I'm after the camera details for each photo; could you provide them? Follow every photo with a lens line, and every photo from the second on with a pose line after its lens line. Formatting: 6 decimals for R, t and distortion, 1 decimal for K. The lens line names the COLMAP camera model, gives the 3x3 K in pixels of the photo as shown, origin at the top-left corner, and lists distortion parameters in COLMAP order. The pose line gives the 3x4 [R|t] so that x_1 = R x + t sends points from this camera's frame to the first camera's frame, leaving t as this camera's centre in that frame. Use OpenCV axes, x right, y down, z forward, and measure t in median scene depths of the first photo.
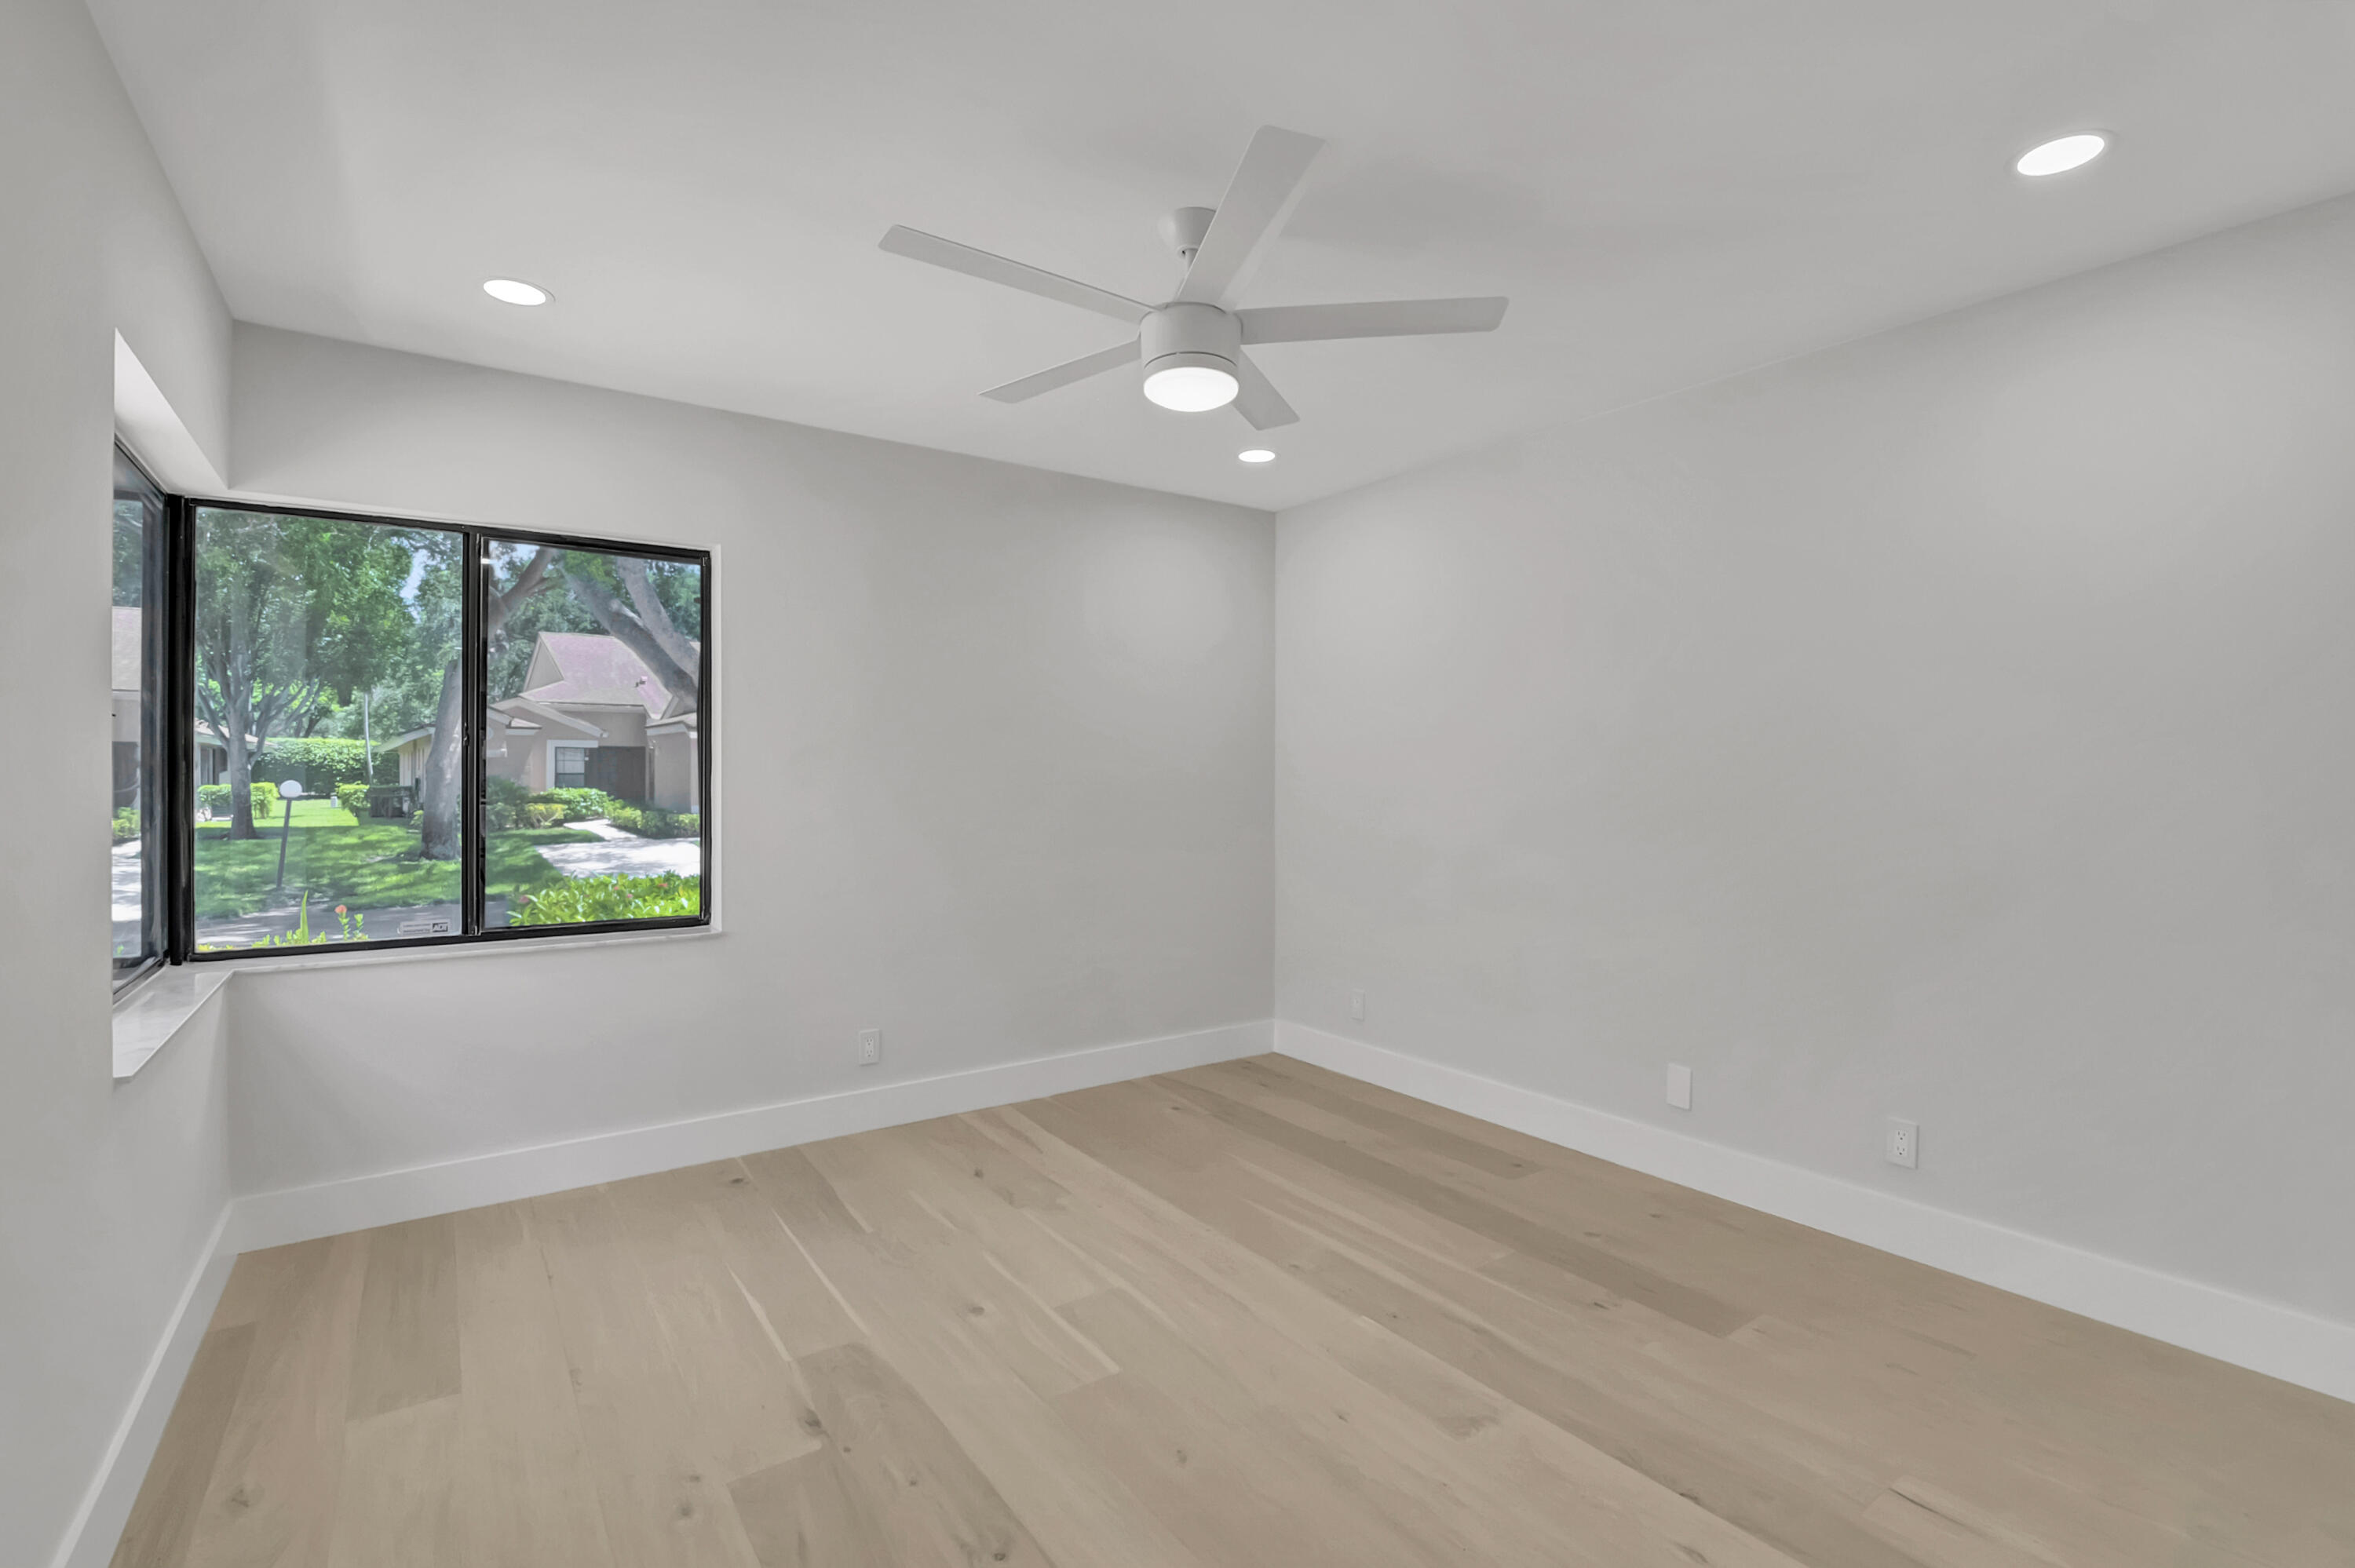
lens RADIAL K [[1077.9, 0, 1182.5], [0, 1077.9, 779.8], [0, 0, 1]] dist [0.010318, -0.018067]
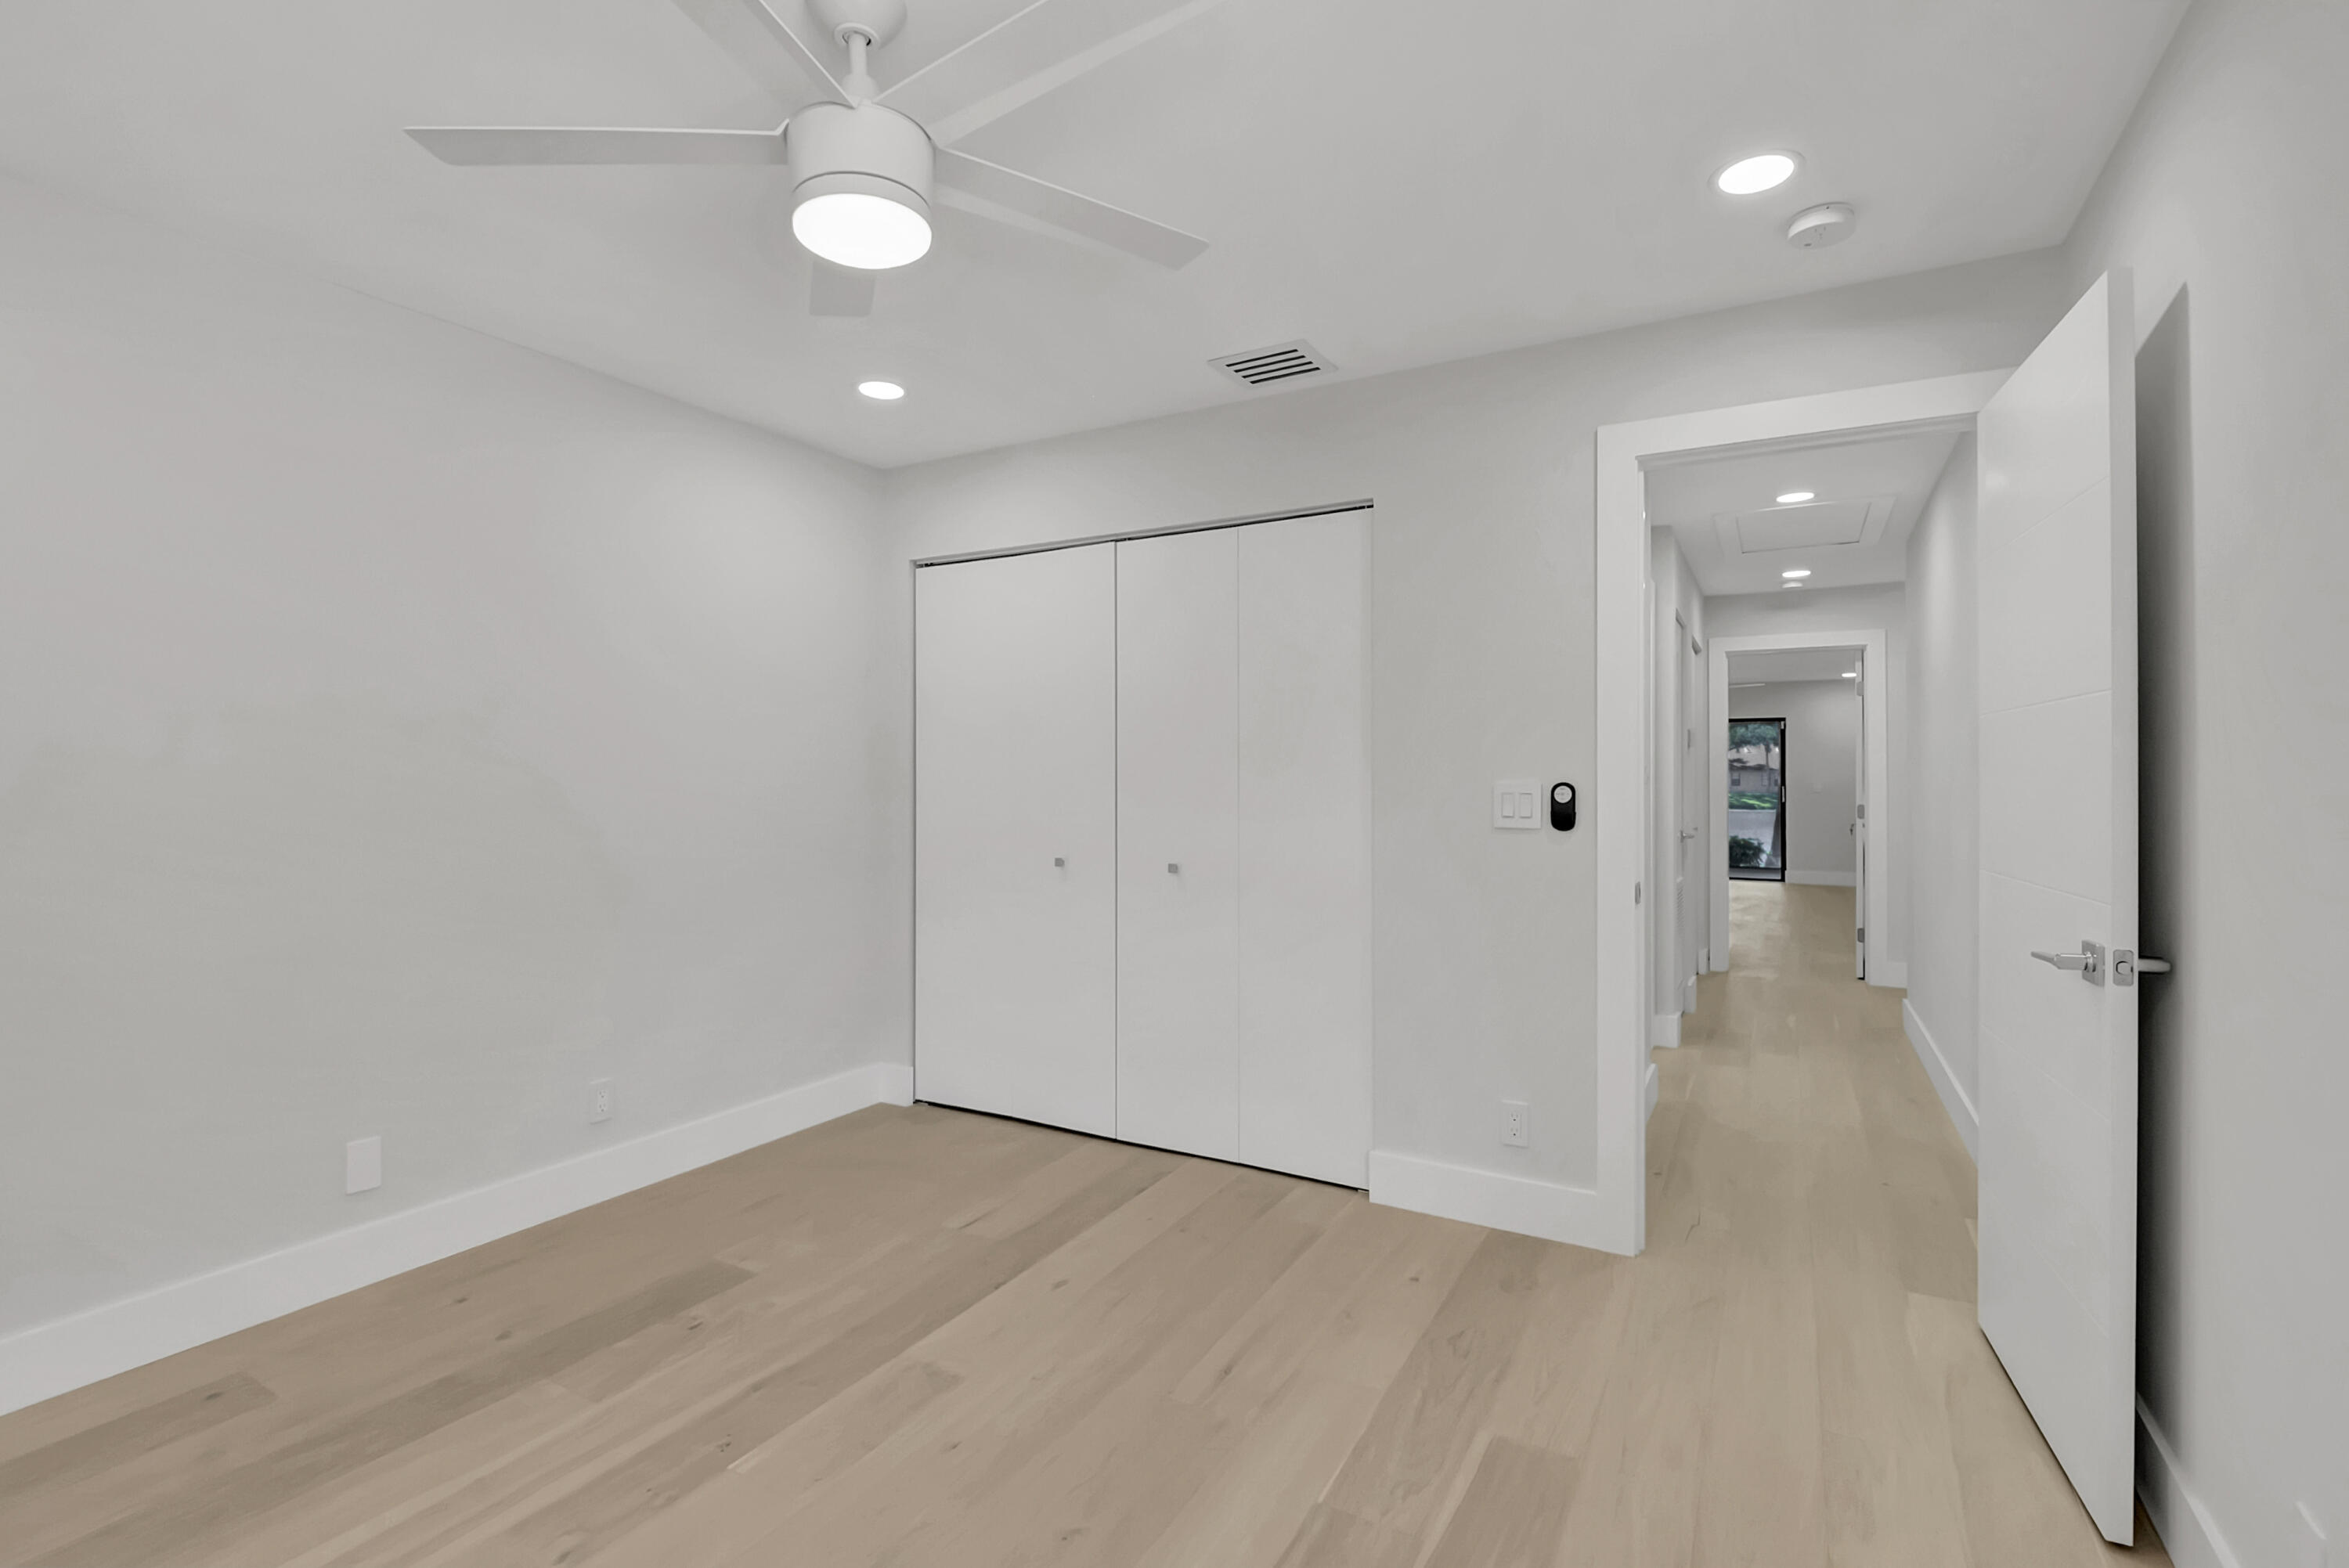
lens RADIAL K [[1047.9, 0, 1178.6], [0, 1047.9, 776.4], [0, 0, 1]] dist [0.001238, -0.014695]
pose [[-0.424700, -0.002802, 0.905330, -0.649137], [0.005345, 0.999970, 0.005602, -0.009500], [-0.905319, 0.007218, -0.424672, 1.007362]]
